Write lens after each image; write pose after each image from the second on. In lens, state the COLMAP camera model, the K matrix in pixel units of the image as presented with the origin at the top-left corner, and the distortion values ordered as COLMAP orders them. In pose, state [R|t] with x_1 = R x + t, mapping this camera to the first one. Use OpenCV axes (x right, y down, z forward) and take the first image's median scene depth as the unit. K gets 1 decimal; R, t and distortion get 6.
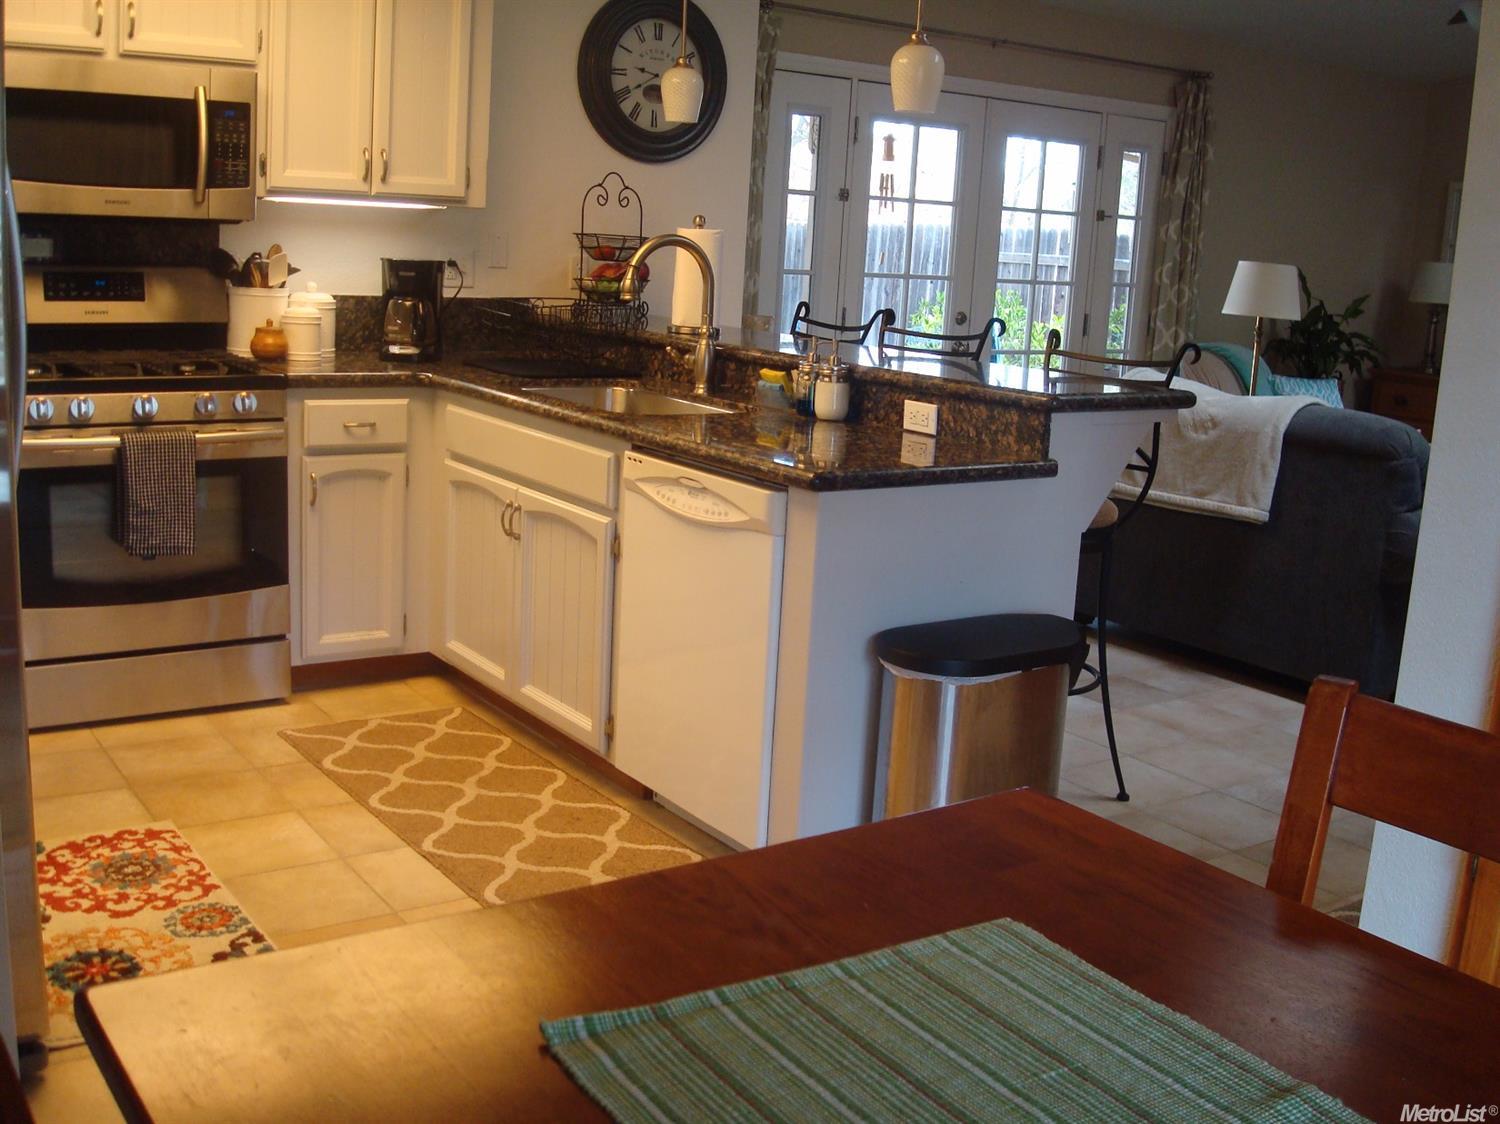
lens RADIAL K [[1560.9, 0, 736.5], [0, 1560.9, 524.4], [0, 0, 1]] dist [-0.035365, -0.116100]
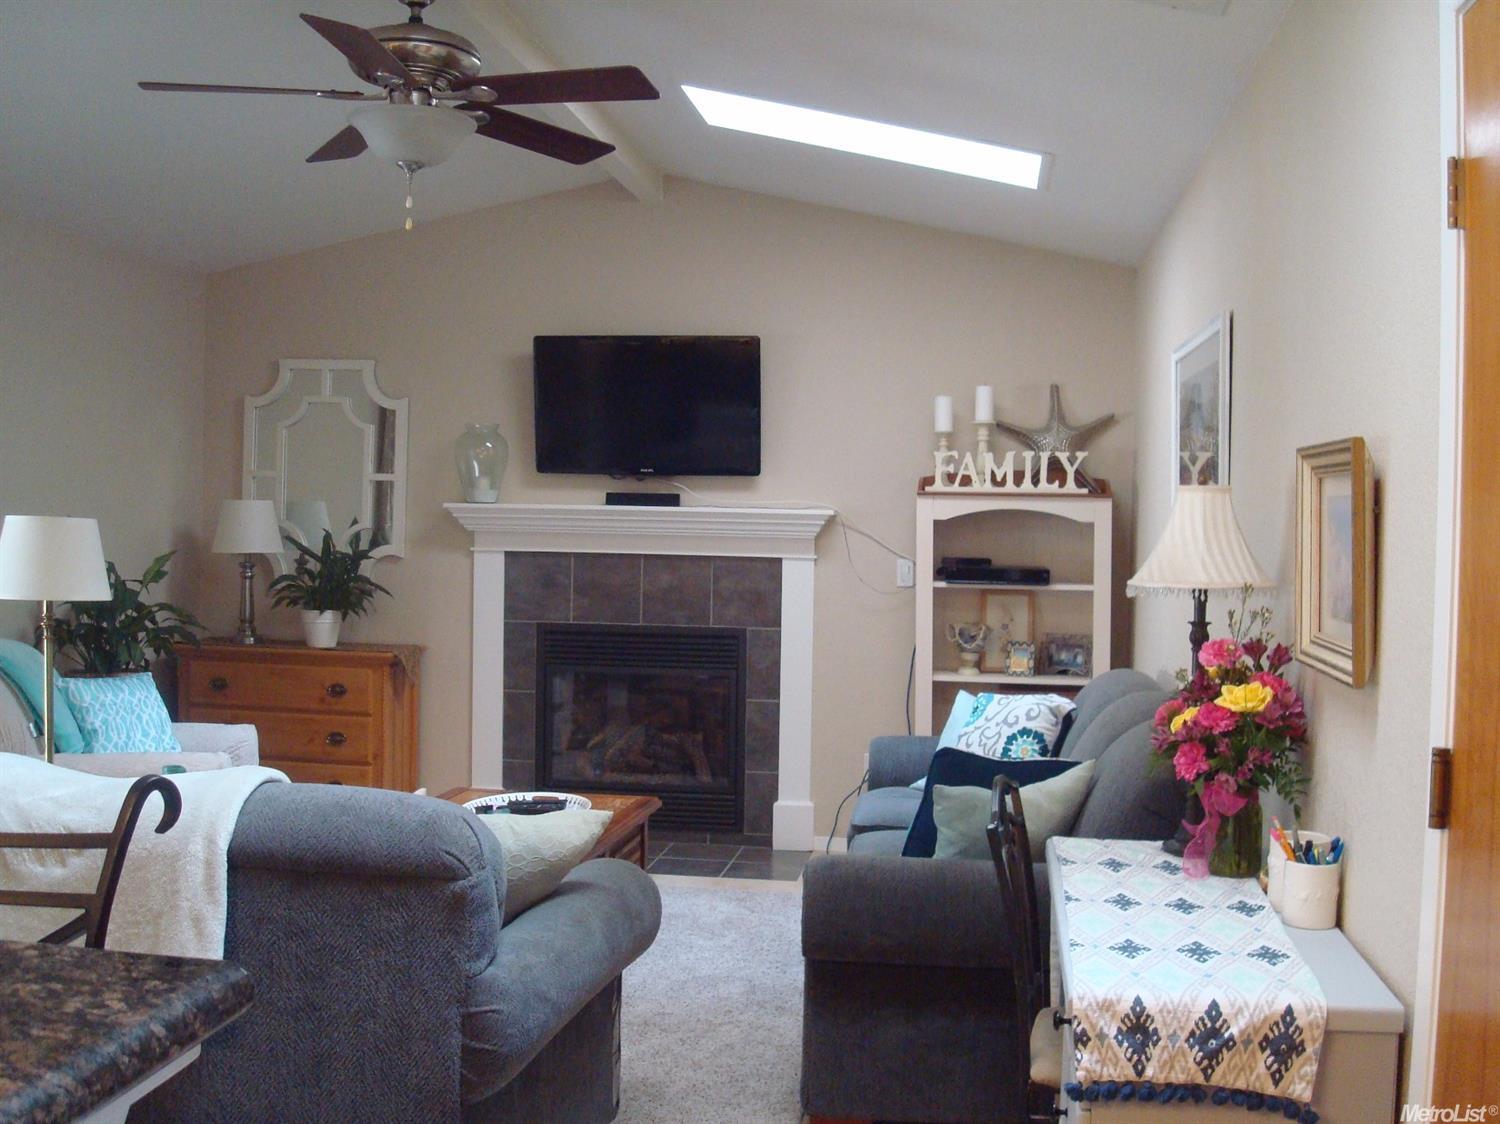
lens RADIAL K [[1560.9, 0, 736.5], [0, 1560.9, 524.4], [0, 0, 1]] dist [-0.035365, -0.116100]
pose [[0.681933, -0.051163, 0.729623, 0.077483], [0.157787, 0.984352, -0.078448, -0.080650], [-0.714192, 0.168621, 0.679335, 0.411552]]
